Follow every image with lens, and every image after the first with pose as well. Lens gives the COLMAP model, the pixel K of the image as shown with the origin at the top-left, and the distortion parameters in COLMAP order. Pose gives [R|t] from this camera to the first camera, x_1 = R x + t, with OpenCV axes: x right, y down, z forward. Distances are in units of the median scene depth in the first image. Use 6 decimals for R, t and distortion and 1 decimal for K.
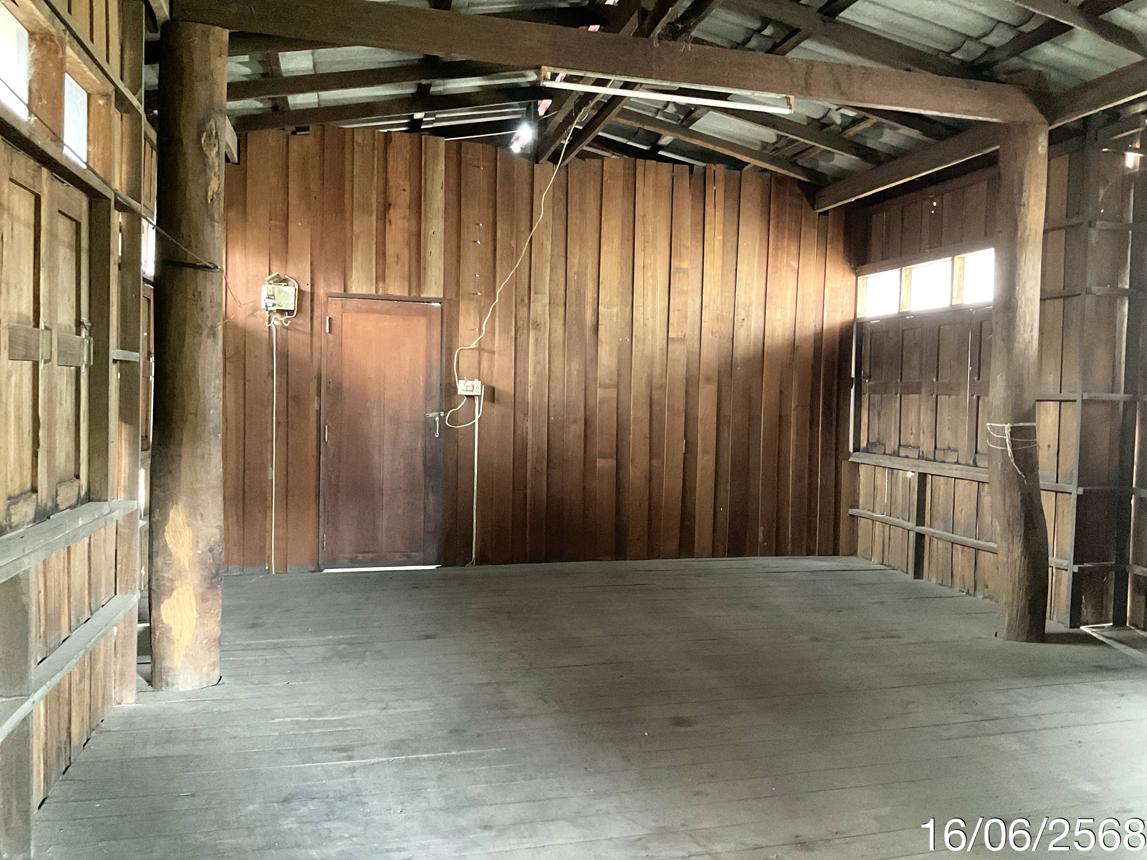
lens RADIAL K [[954.2, 0, 561.7], [0, 954.2, 427.5], [0, 0, 1]] dist [0.108212, -0.204738]
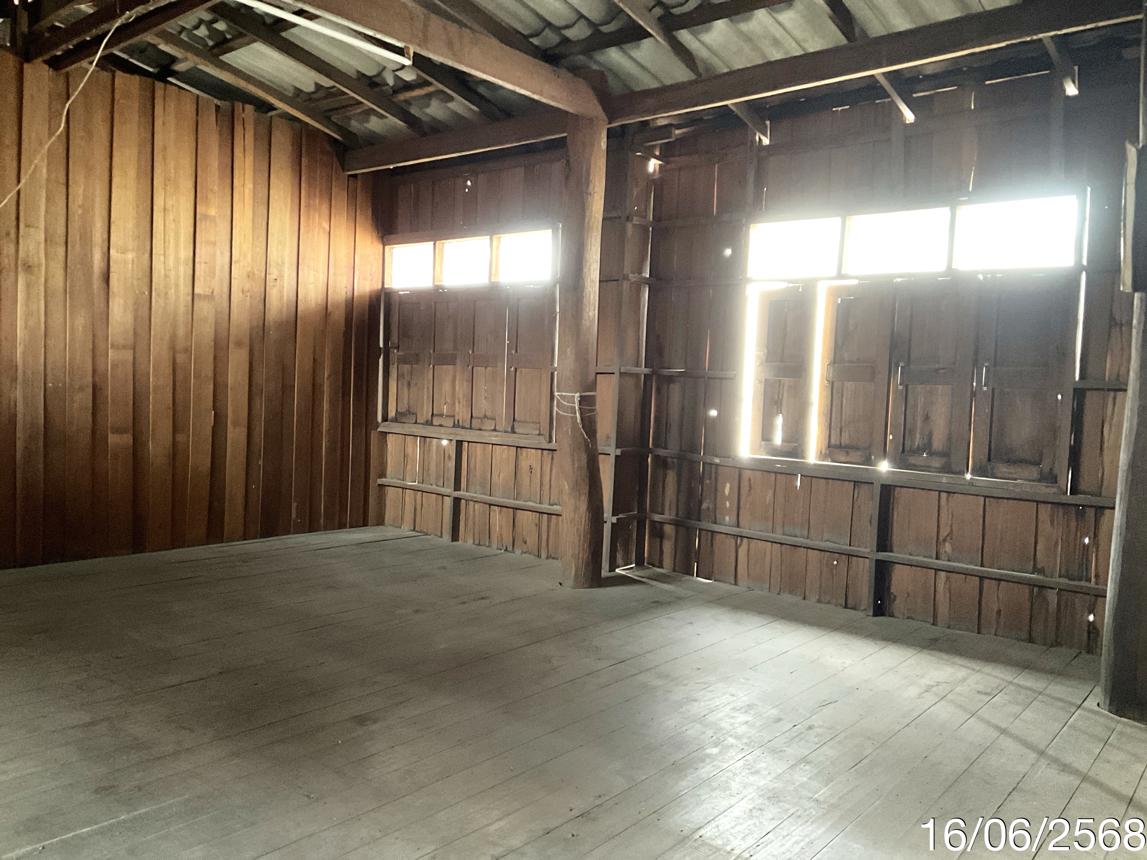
lens RADIAL K [[954.2, 0, 561.7], [0, 954.2, 427.5], [0, 0, 1]] dist [0.108212, -0.204738]
pose [[0.812940, -0.017536, 0.582084, -0.135099], [0.000584, 0.999571, 0.029297, 0.002567], [-0.582347, -0.023477, 0.812601, 0.089434]]
